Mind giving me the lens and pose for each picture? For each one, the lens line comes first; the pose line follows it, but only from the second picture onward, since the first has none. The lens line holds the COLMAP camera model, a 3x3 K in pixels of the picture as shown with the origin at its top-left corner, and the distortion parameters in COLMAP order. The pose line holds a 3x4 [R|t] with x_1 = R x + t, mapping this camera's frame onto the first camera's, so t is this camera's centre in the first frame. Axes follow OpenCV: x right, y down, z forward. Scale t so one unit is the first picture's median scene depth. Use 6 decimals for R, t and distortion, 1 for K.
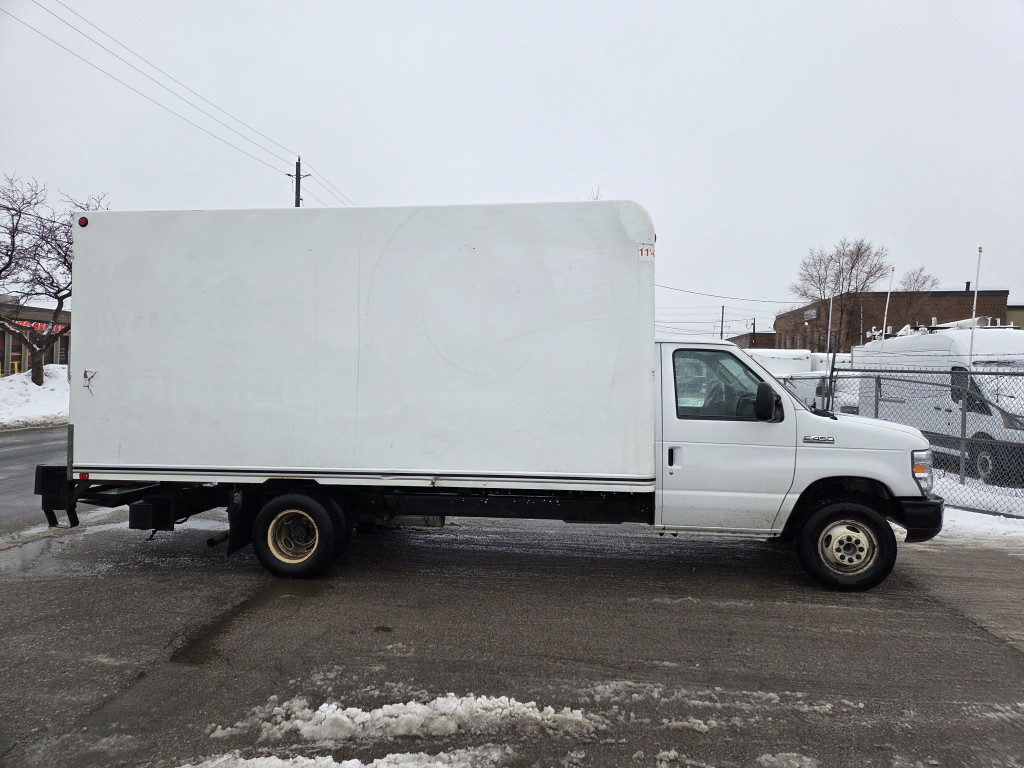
lens RADIAL K [[680.2, 0, 511.1], [0, 680.2, 380.0], [0, 0, 1]] dist [0.050063, -0.043660]
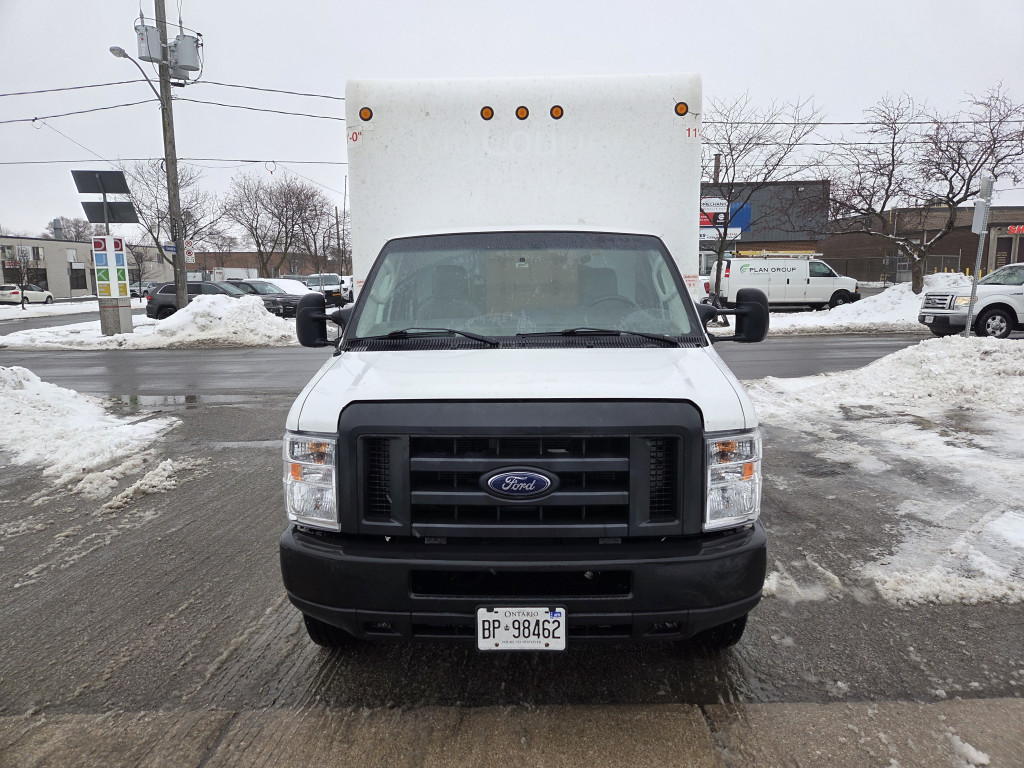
lens RADIAL K [[680.2, 0, 519.4], [0, 680.2, 370.0], [0, 0, 1]] dist [0.050063, -0.043660]
pose [[0.122960, 0.108092, -0.986507, 1.057785], [0.009757, 0.993871, 0.110115, 0.006428], [0.992364, -0.023165, 0.121152, 1.062111]]
